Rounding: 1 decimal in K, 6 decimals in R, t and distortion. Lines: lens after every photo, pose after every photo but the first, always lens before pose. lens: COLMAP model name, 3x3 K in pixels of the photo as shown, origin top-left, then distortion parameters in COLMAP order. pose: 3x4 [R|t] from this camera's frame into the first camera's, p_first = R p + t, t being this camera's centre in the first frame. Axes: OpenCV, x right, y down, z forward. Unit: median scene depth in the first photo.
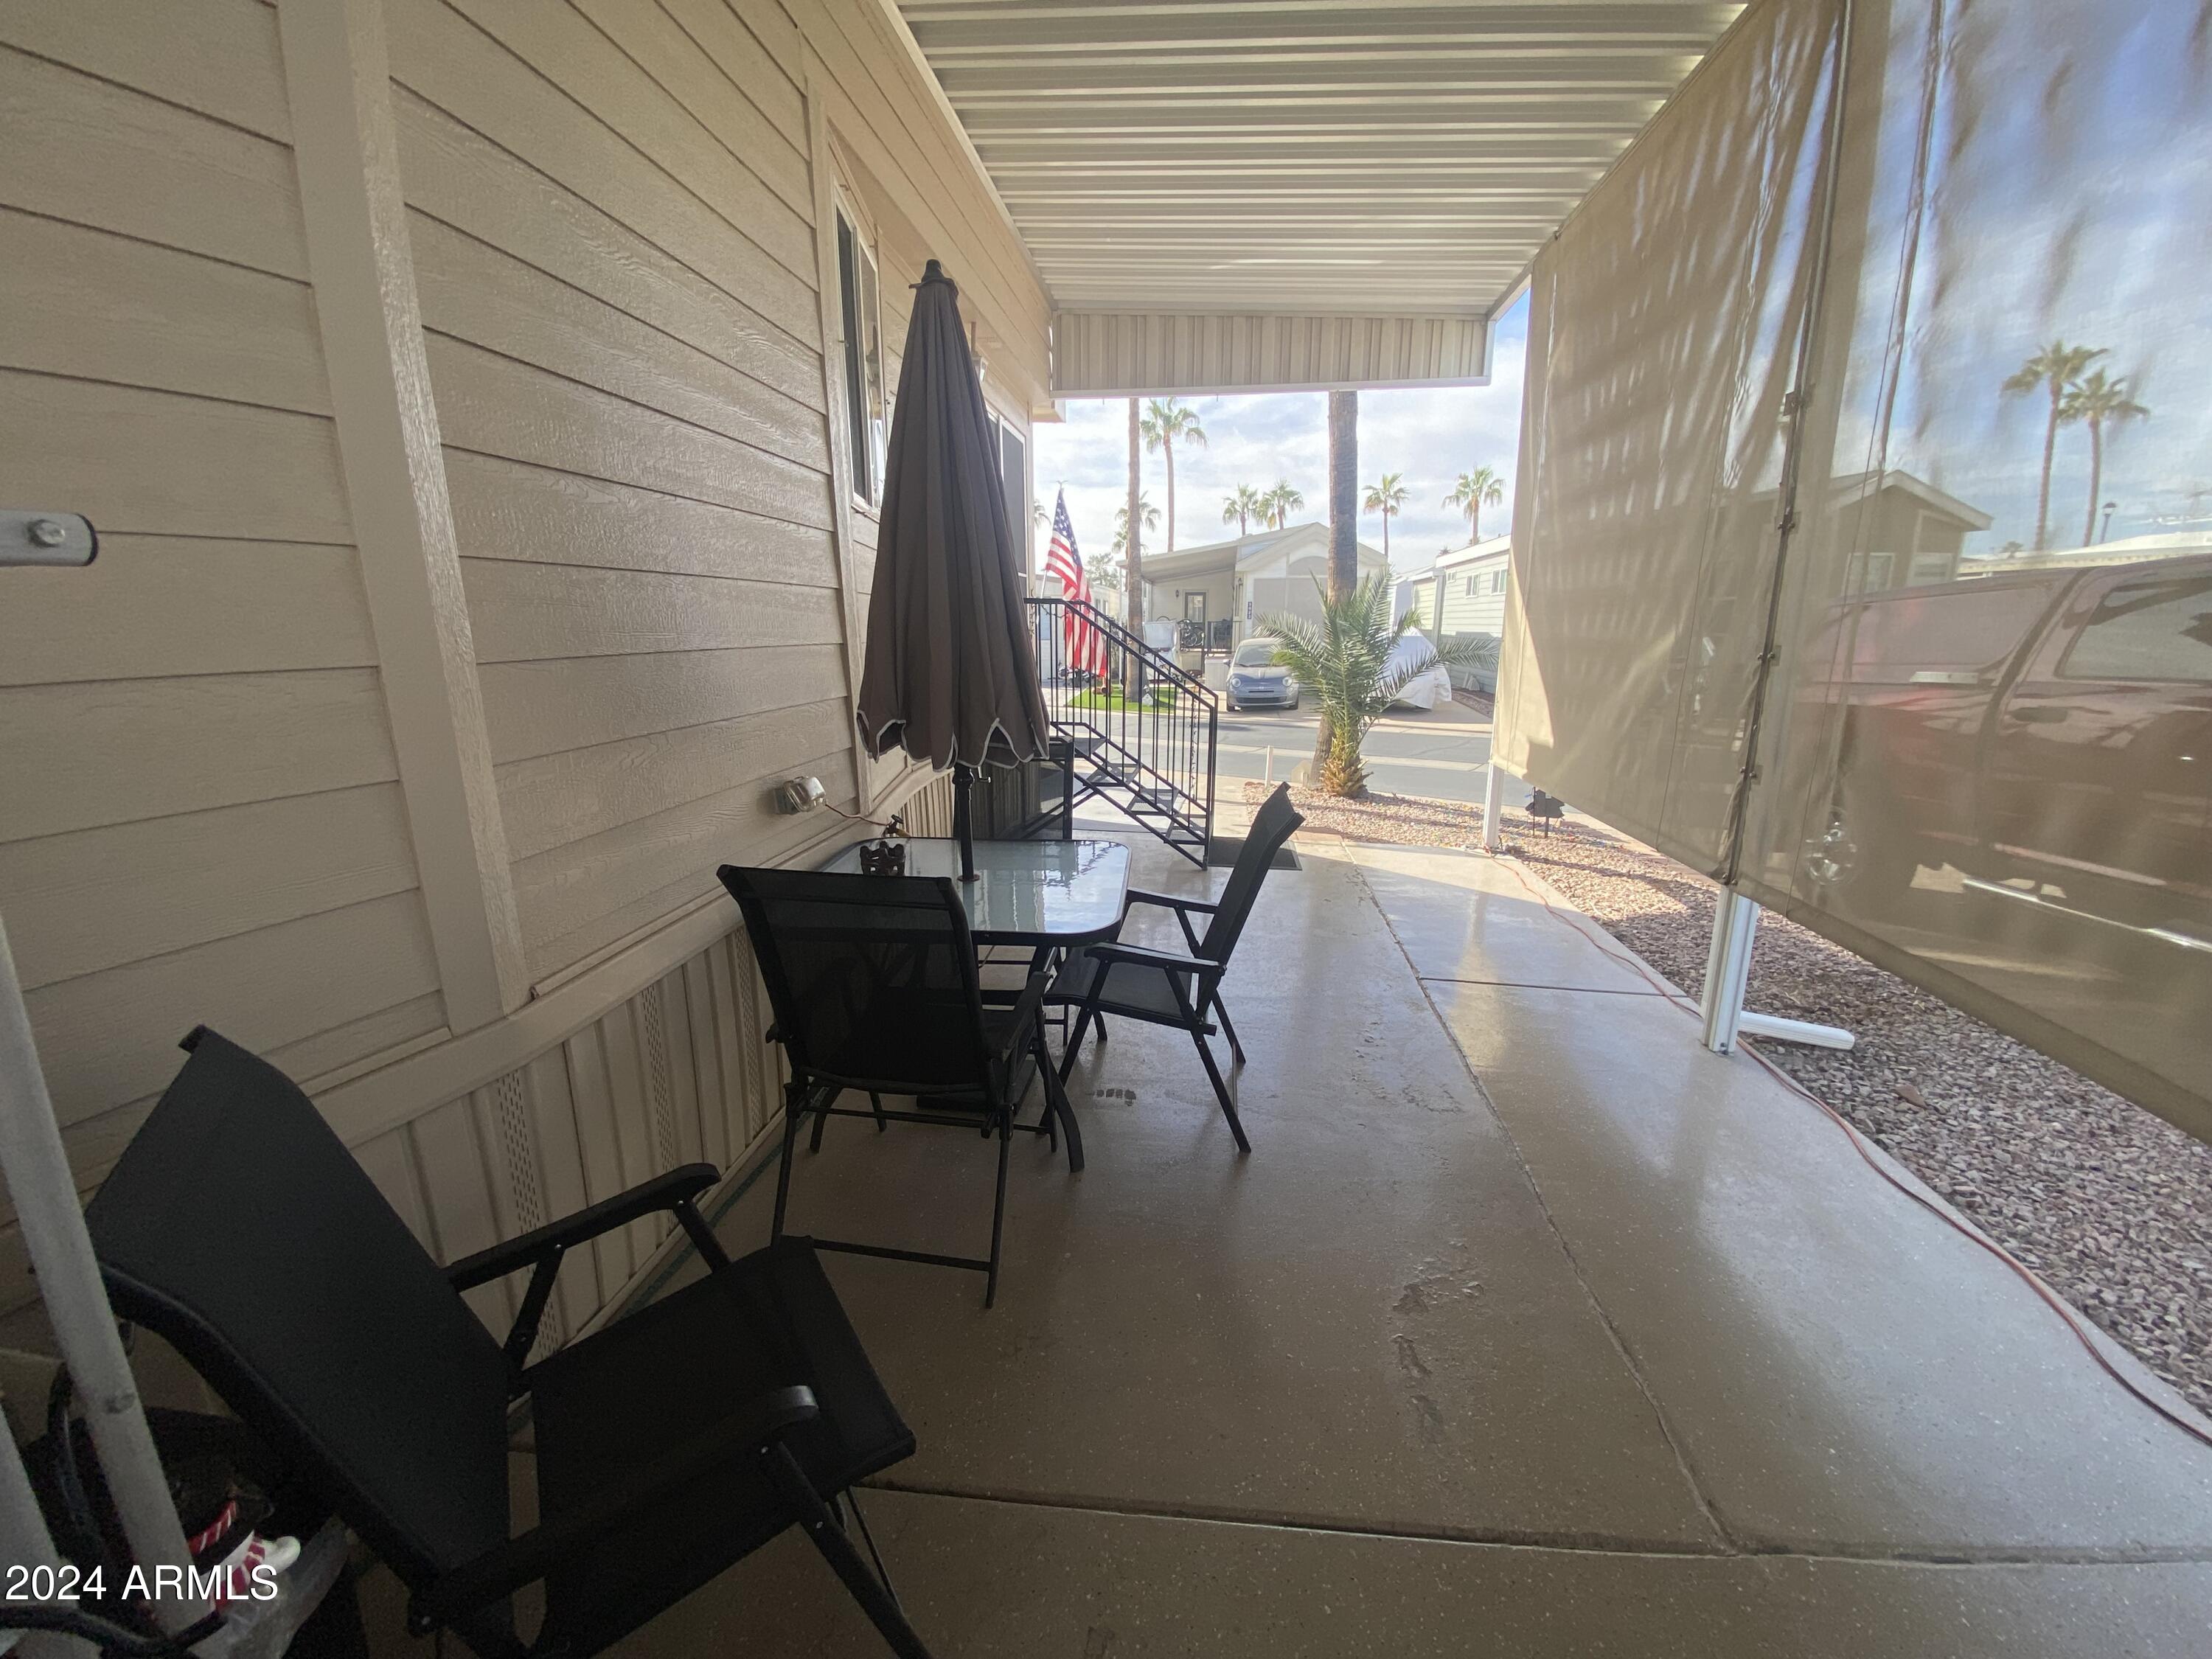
lens RADIAL K [[896.9, 0, 1097.1], [0, 896.9, 826.3], [0, 0, 1]] dist [0.023775, -0.021797]
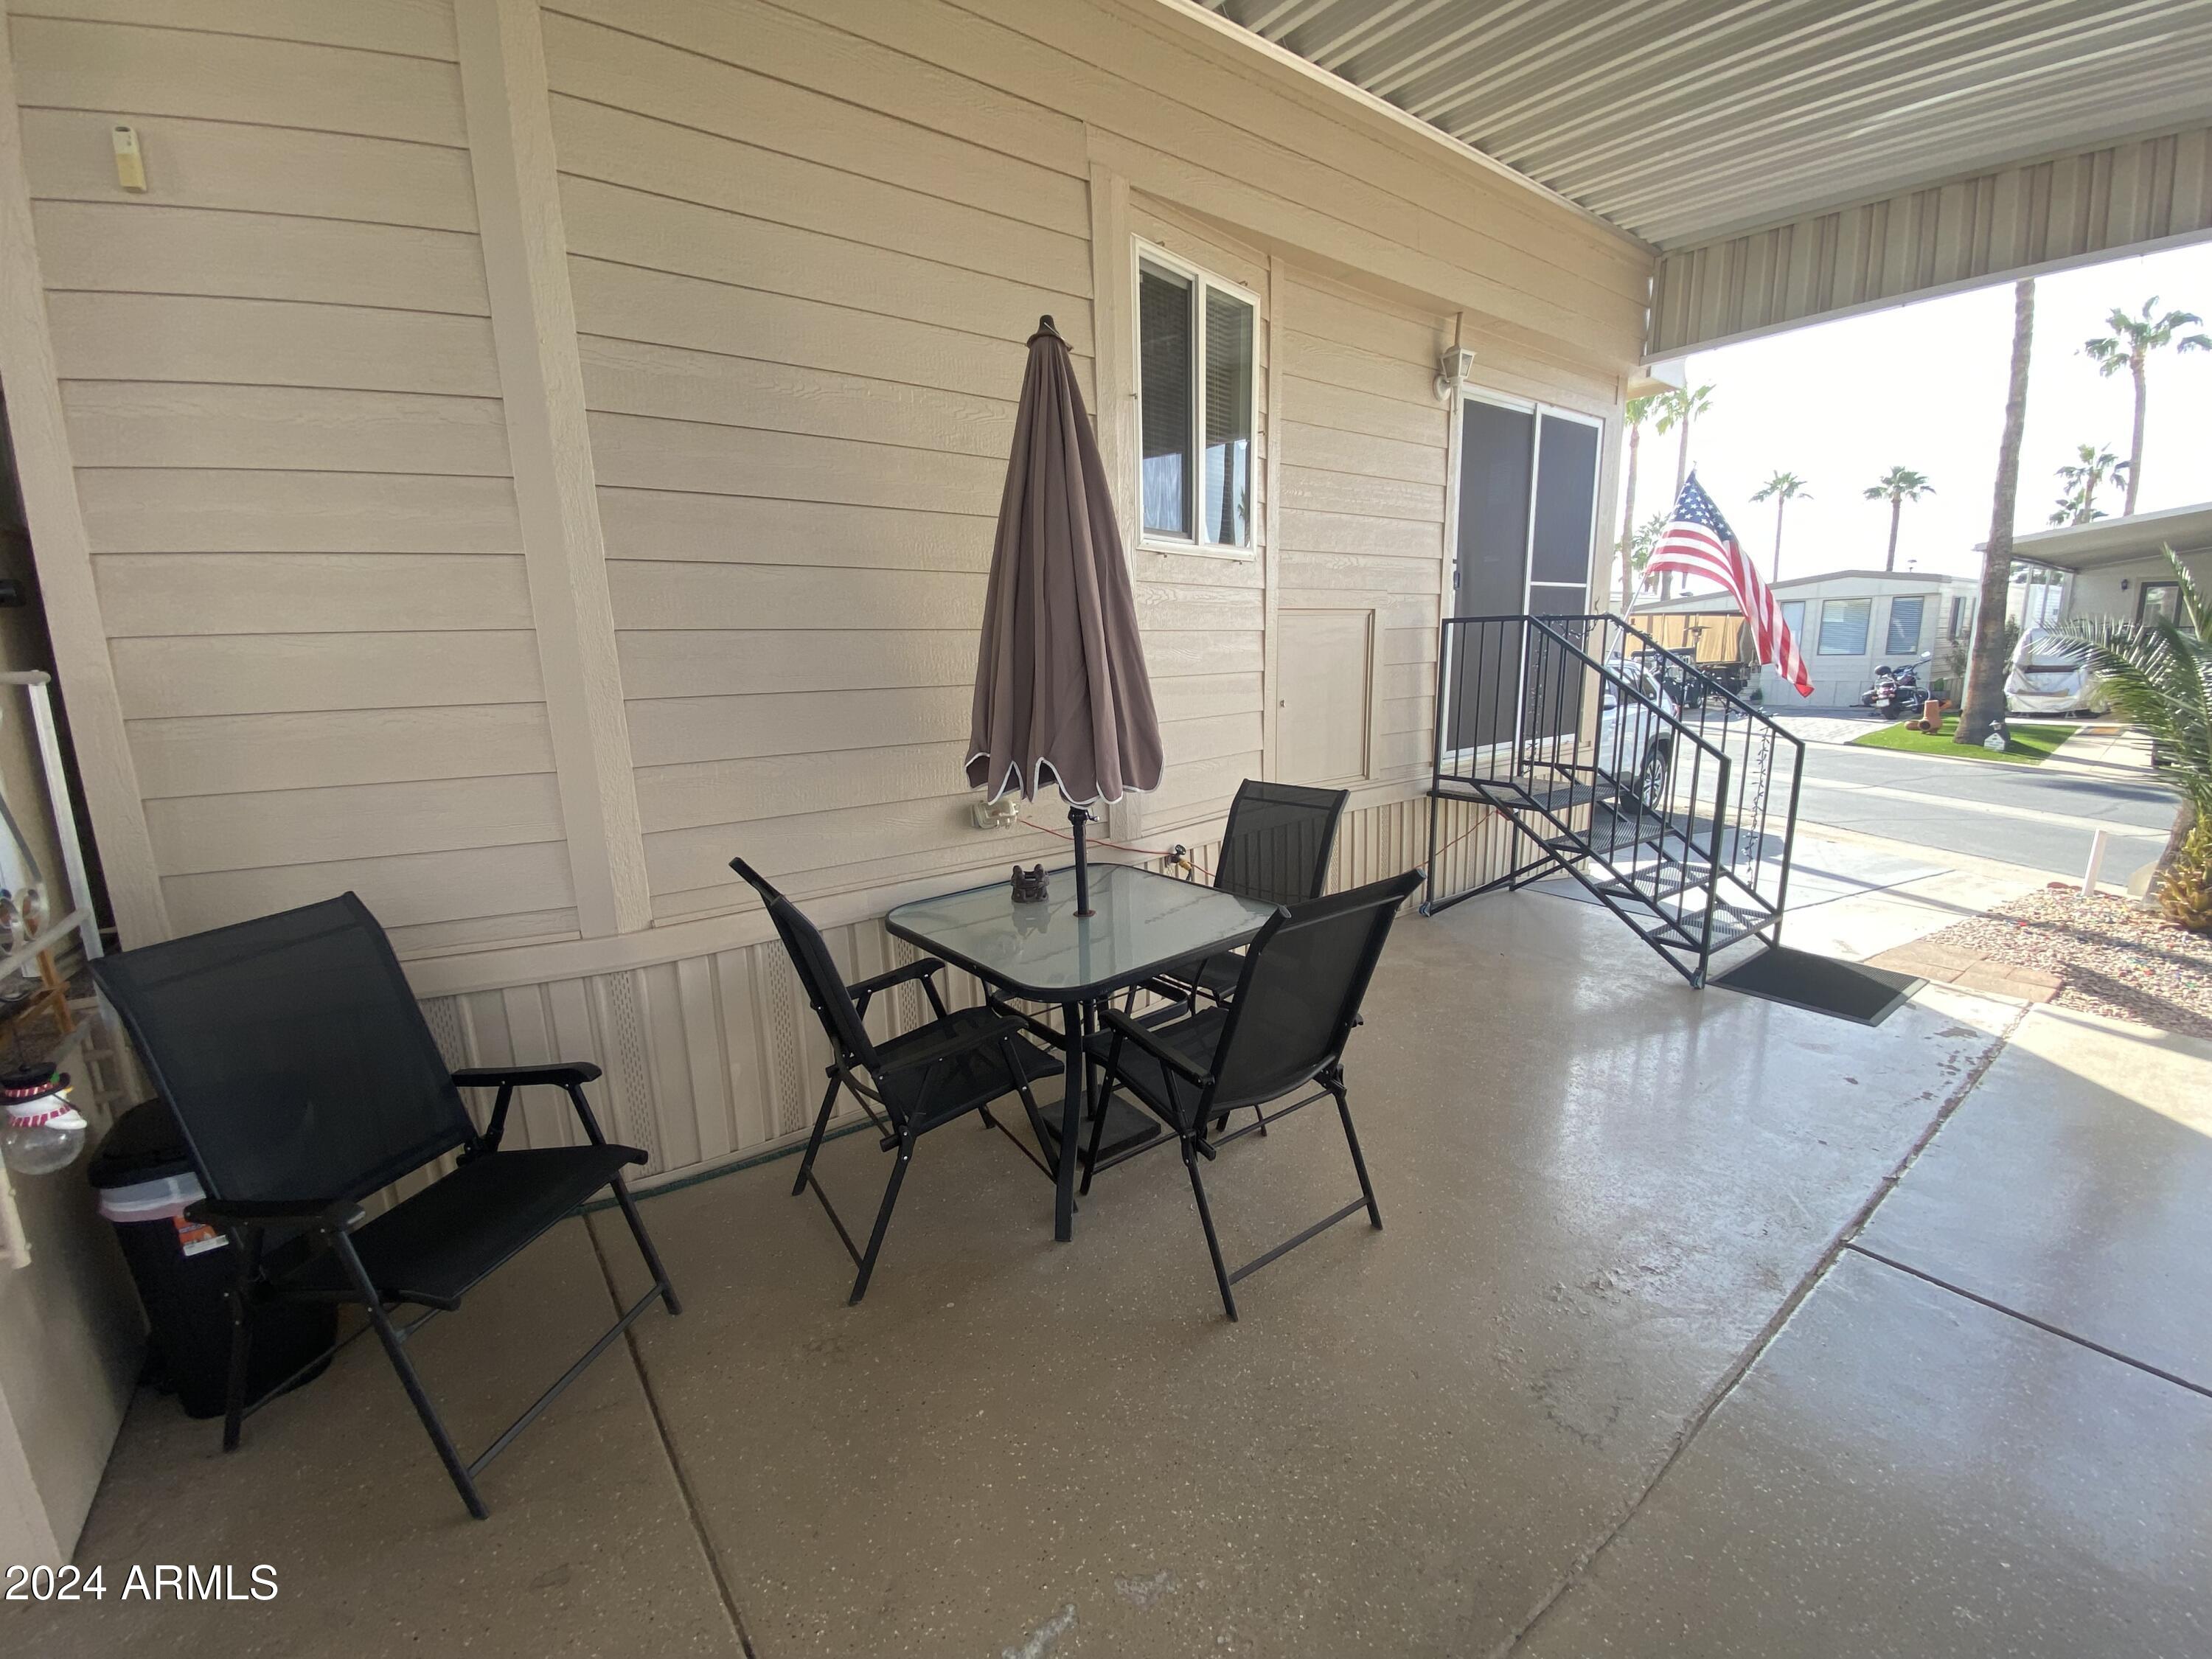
lens RADIAL K [[896.9, 0, 1097.1], [0, 896.9, 826.3], [0, 0, 1]] dist [0.023775, -0.021797]
pose [[0.697443, 0.123443, -0.705929, 0.595977], [-0.136839, 0.989868, 0.037901, -0.084152], [0.703455, 0.070165, 0.707268, 0.310999]]
